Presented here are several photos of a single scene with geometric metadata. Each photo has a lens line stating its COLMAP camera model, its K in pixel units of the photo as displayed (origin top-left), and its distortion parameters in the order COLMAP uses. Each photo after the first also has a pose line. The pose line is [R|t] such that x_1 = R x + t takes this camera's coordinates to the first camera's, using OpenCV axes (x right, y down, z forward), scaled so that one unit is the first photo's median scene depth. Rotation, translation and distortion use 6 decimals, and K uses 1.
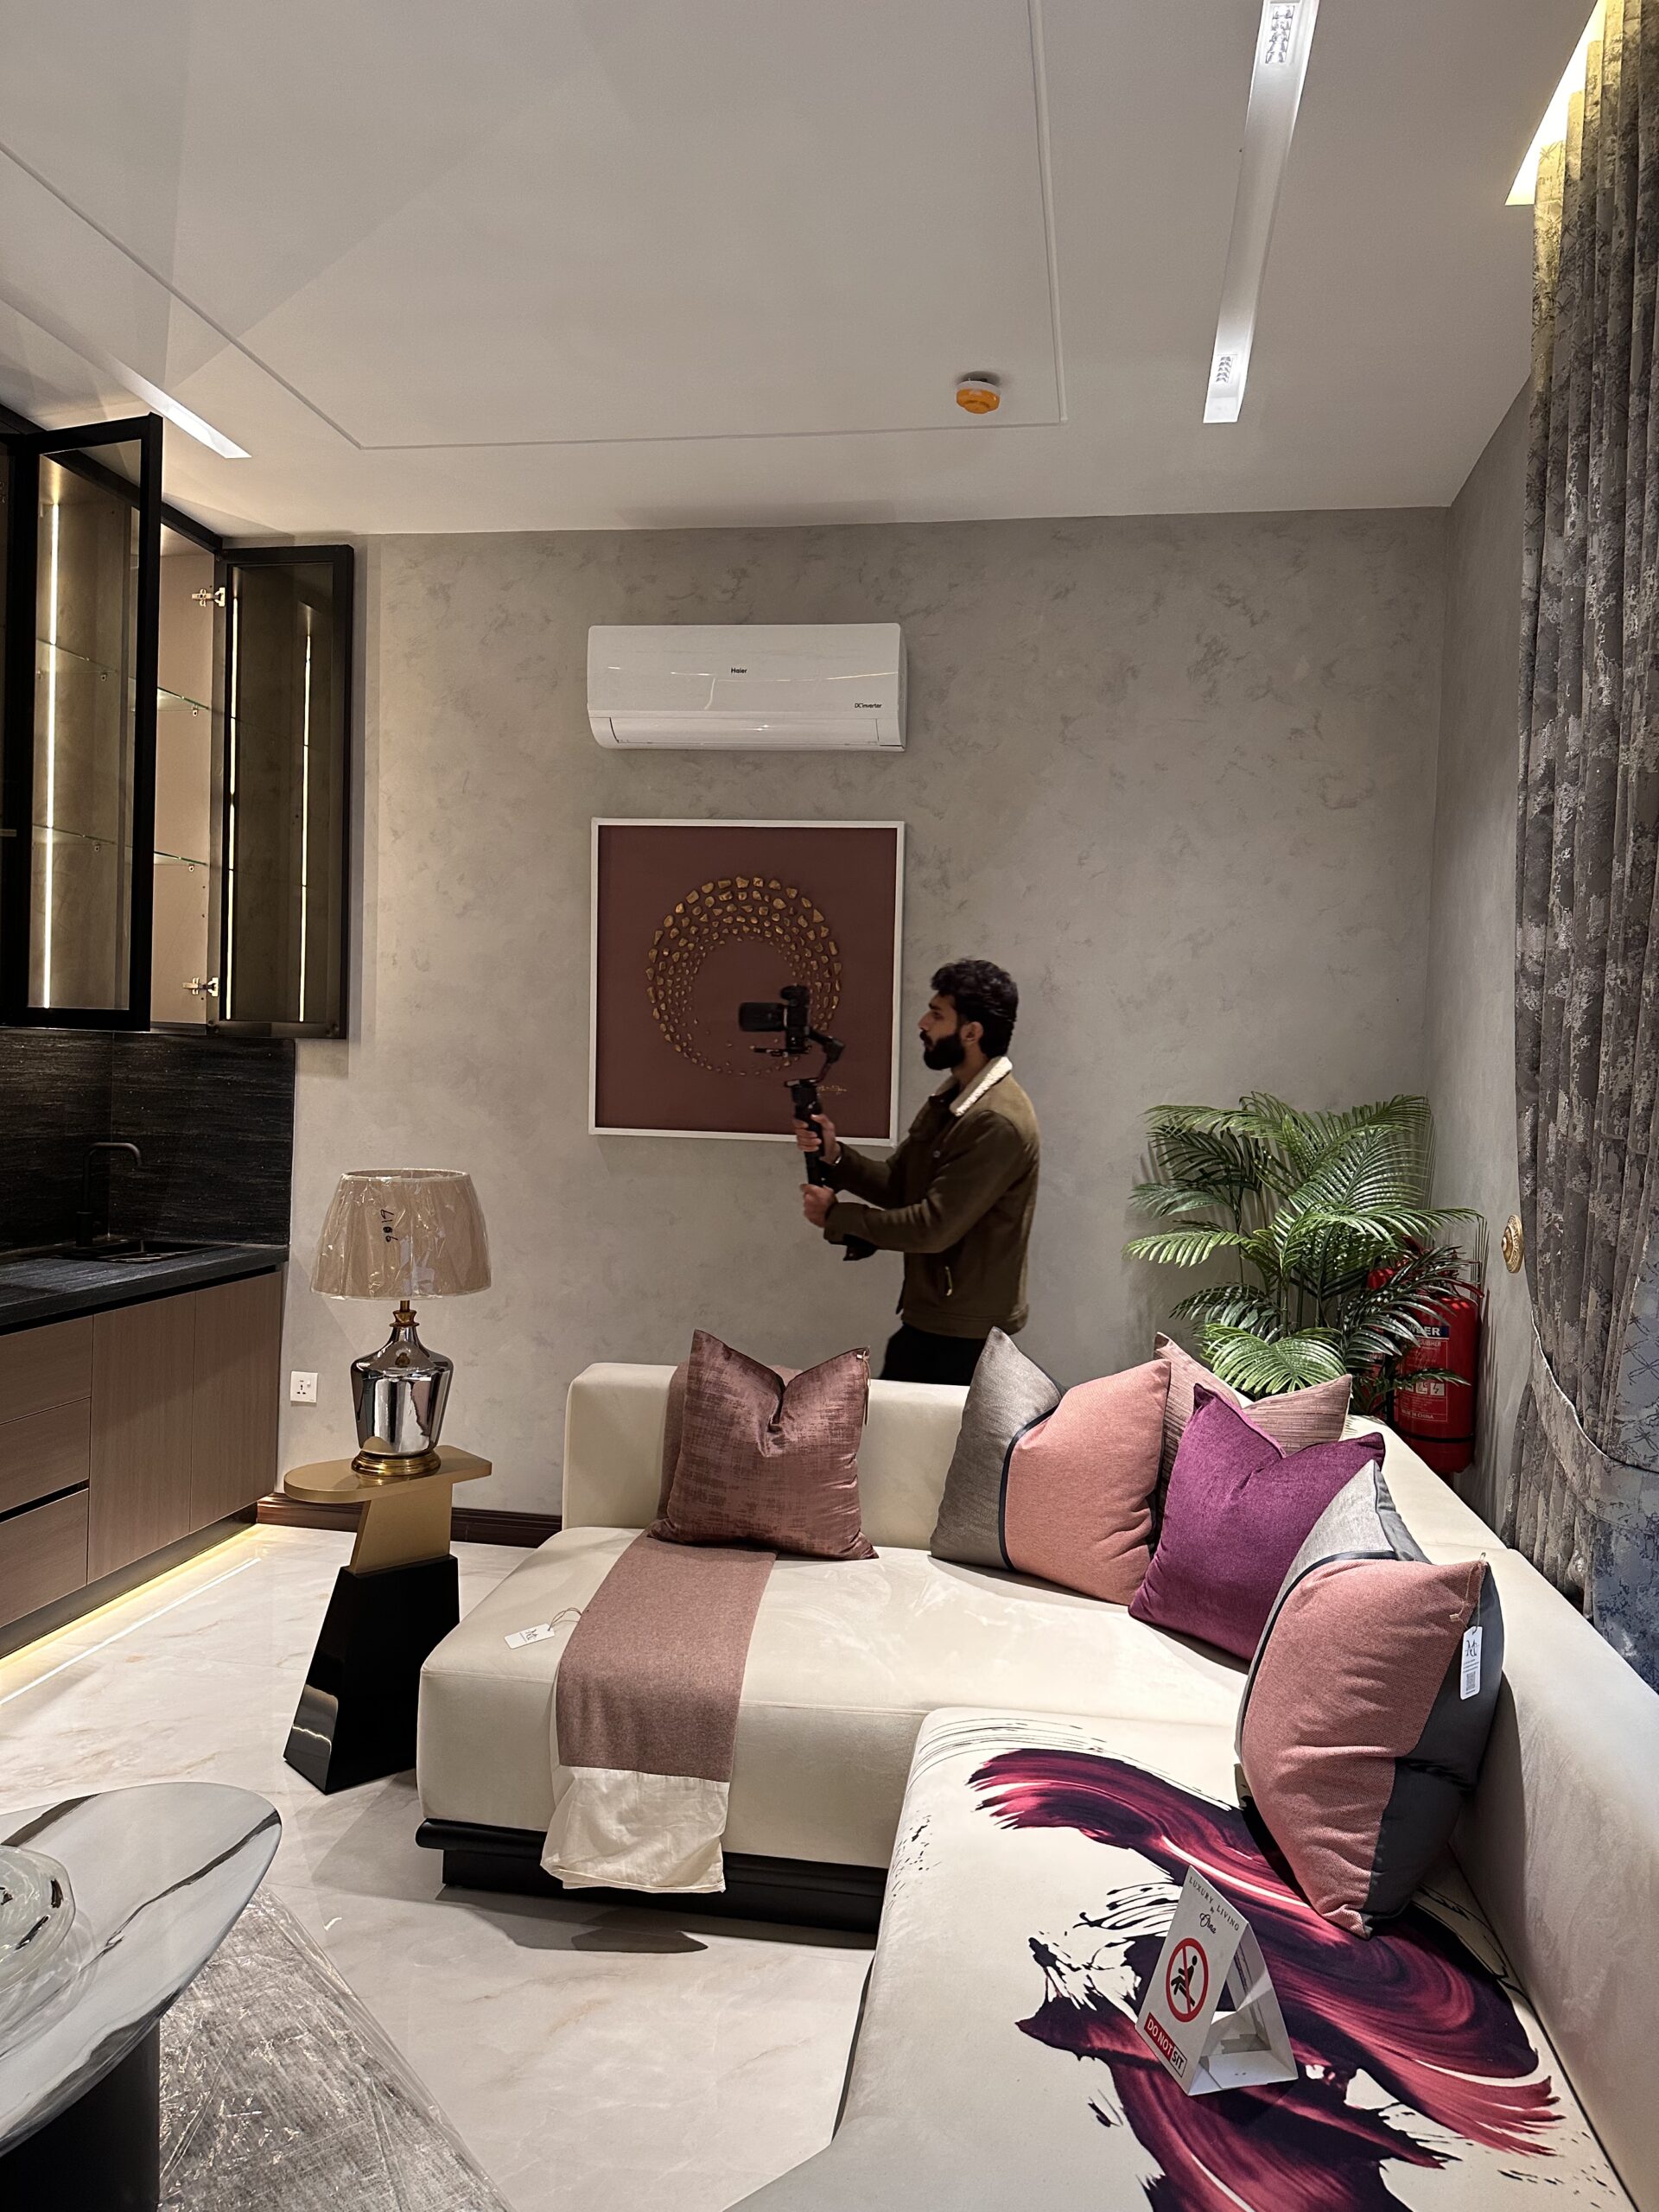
lens RADIAL K [[1543.9, 0, 840.0], [0, 1543.9, 1101.9], [0, 0, 1]] dist [0.047232, -0.069593]
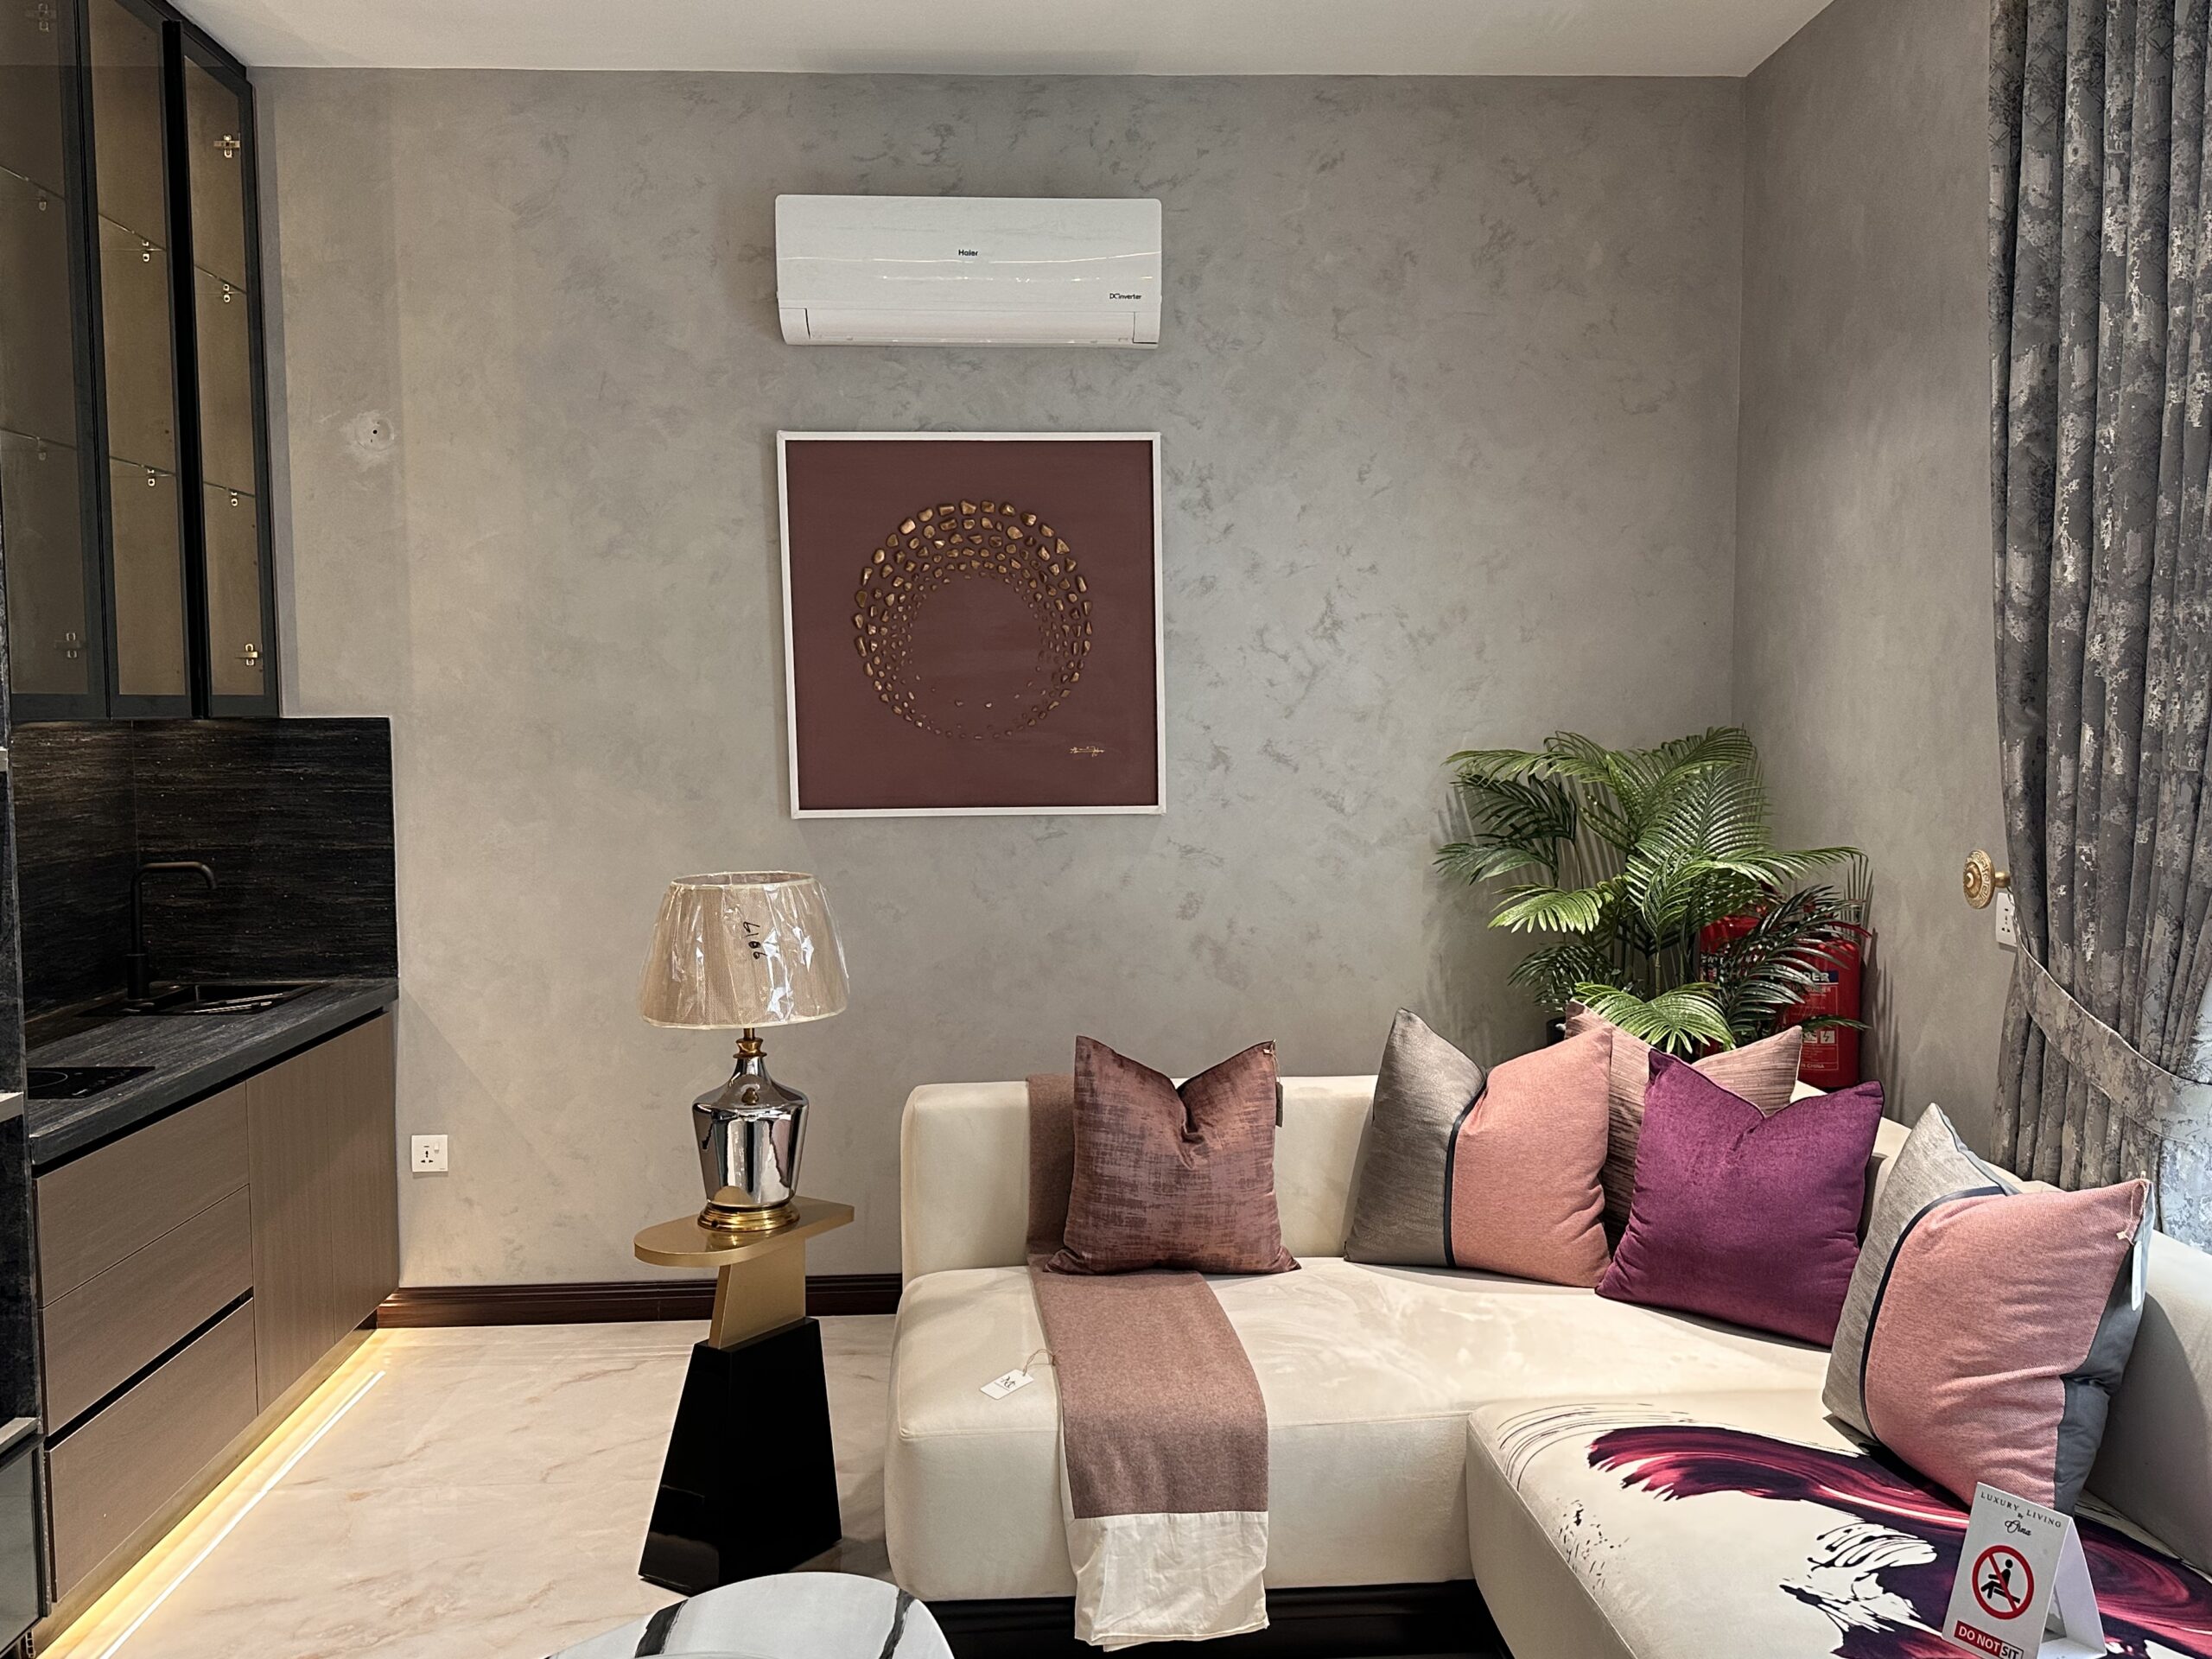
lens RADIAL K [[1963.7, 0, 1095.2], [0, 1963.7, 839.3], [0, 0, 1]] dist [0.063275, -0.098875]
pose [[0.975423, -0.056892, 0.212870, -0.292932], [0.046597, 0.997503, 0.053079, -0.020510], [-0.215358, -0.041855, 0.975638, -0.077814]]
